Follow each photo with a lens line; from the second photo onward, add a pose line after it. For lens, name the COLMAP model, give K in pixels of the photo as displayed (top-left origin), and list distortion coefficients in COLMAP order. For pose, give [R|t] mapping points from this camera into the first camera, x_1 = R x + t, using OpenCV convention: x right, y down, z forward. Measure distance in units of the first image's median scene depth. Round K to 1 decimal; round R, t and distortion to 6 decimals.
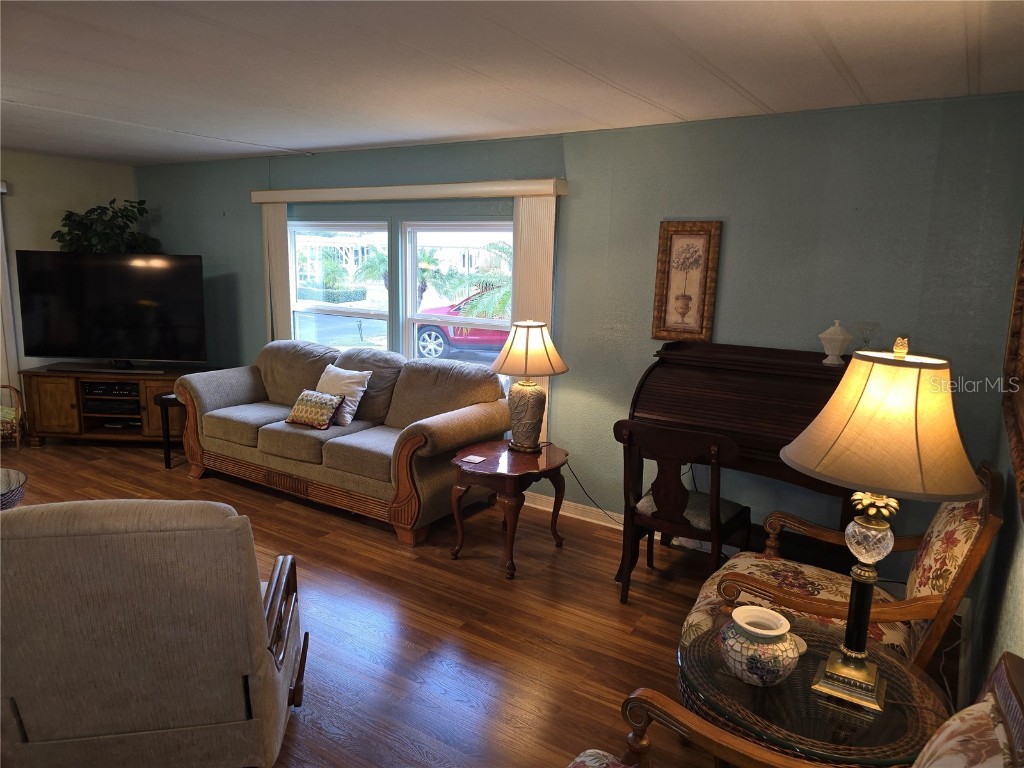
lens RADIAL K [[684.6, 0, 514.8], [0, 684.6, 383.4], [0, 0, 1]] dist [0.055428, -0.052687]
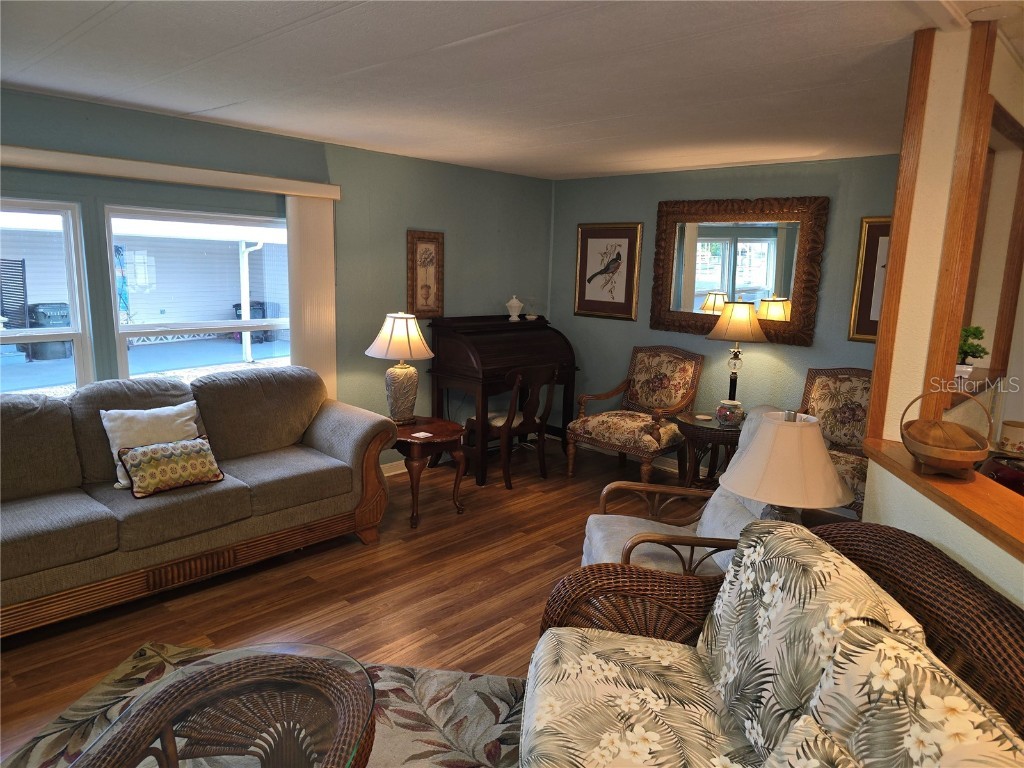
lens RADIAL K [[684.6, 0, 520.5], [0, 684.6, 384.7], [0, 0, 1]] dist [0.055428, -0.052687]
pose [[0.172126, -0.196841, 0.965208, -0.957579], [0.139676, 0.974809, 0.173891, -0.128631], [-0.975122, 0.104885, 0.195284, 0.498921]]
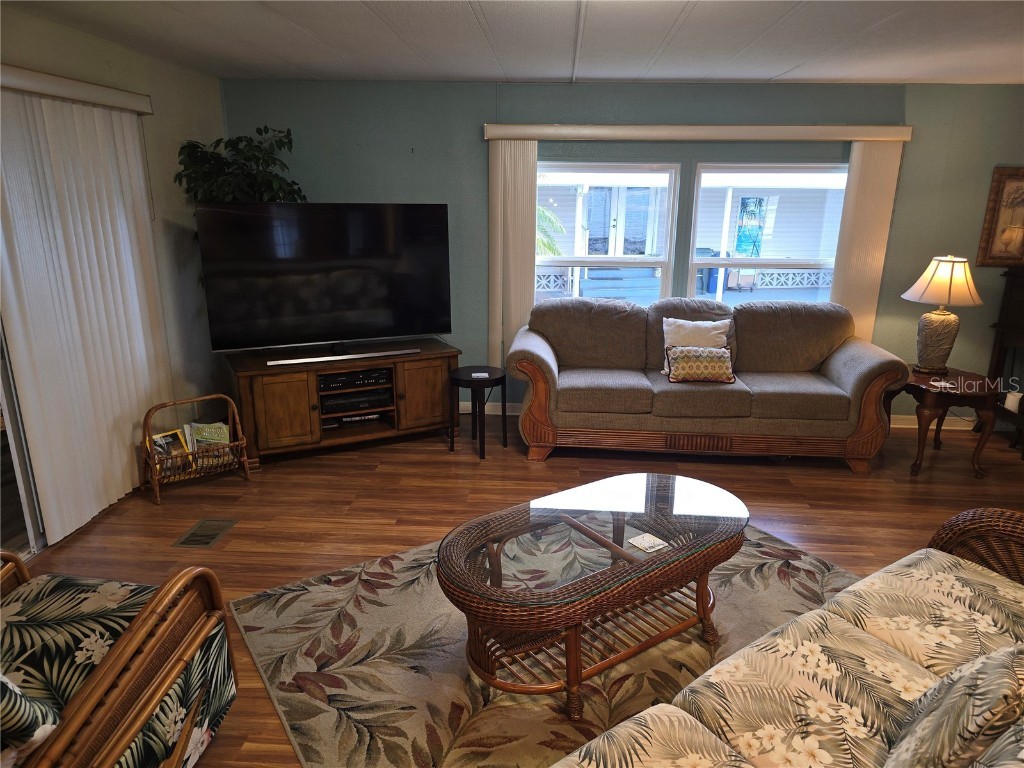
lens RADIAL K [[684.6, 0, 511.3], [0, 684.6, 393.4], [0, 0, 1]] dist [0.055428, -0.052687]
pose [[0.868975, -0.153768, 0.470360, -1.020038], [0.097925, 0.985134, 0.141143, -0.088487], [-0.485071, -0.076590, 0.871114, 0.287530]]
